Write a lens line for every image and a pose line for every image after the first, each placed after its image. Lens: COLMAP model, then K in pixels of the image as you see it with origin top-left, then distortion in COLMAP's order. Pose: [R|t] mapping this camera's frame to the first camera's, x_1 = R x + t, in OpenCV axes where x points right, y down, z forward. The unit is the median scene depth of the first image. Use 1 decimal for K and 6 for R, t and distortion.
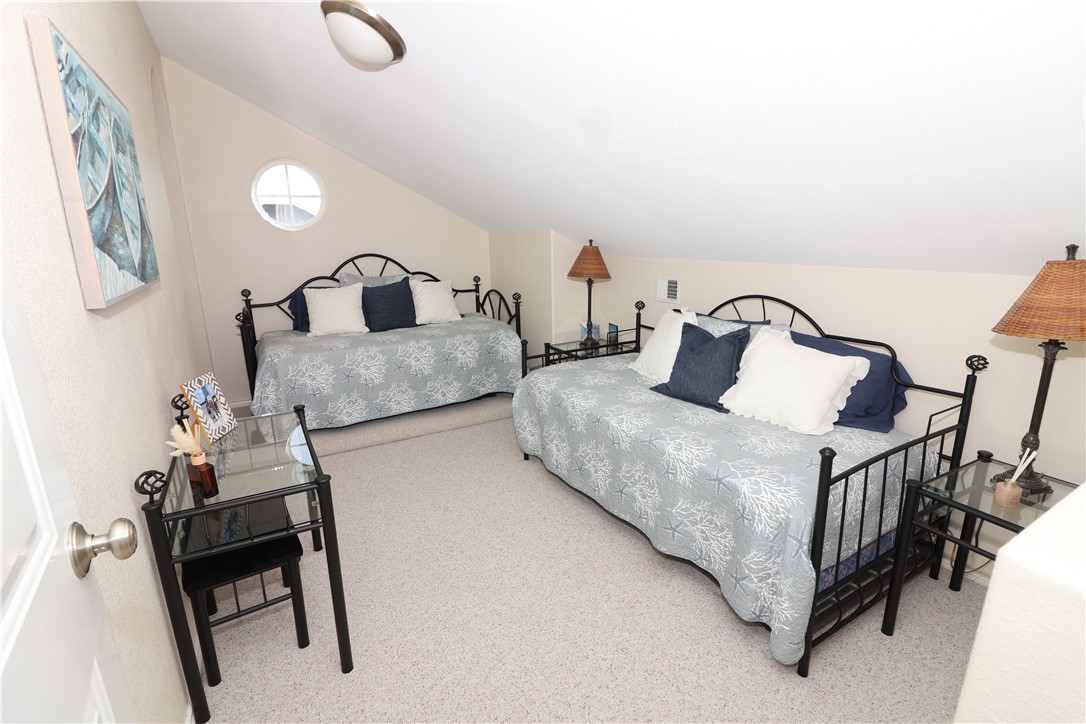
lens RADIAL K [[504.1, 0, 548.4], [0, 504.1, 358.7], [0, 0, 1]] dist [-0.016604, -0.000569]
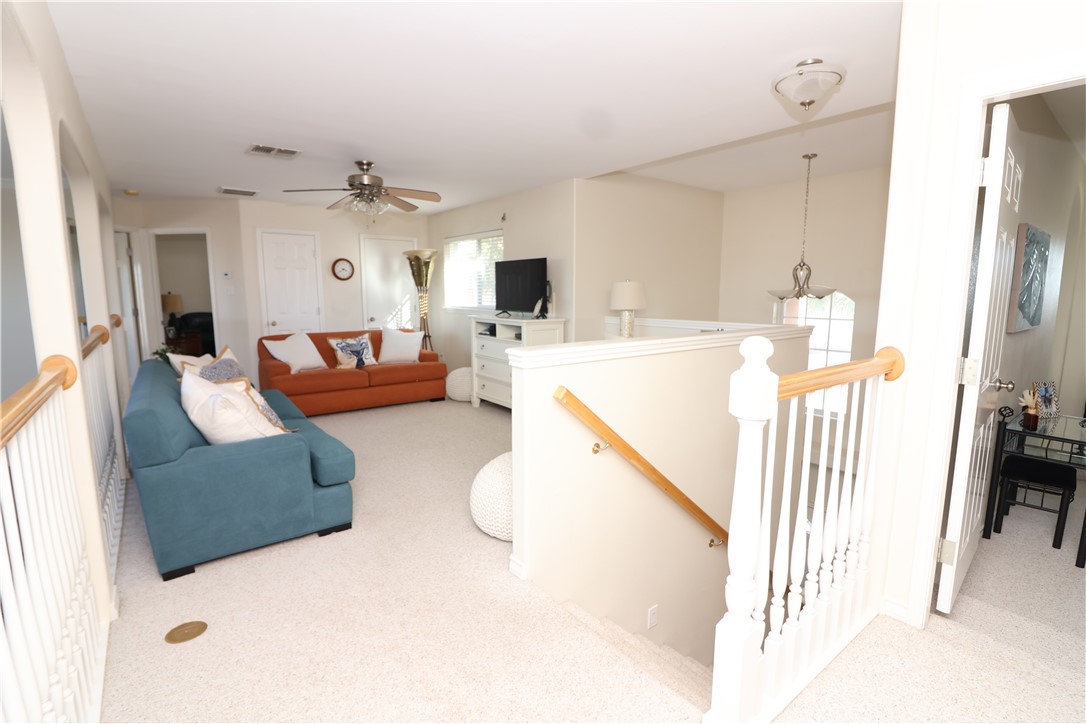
lens RADIAL K [[504.1, 0, 548.4], [0, 504.1, 358.7], [0, 0, 1]] dist [-0.016604, -0.000569]
pose [[0.139423, 0.150396, -0.978745, 0.900233], [-0.242331, 0.963527, 0.113538, 0.222069], [0.960123, 0.221350, 0.170783, -1.191749]]
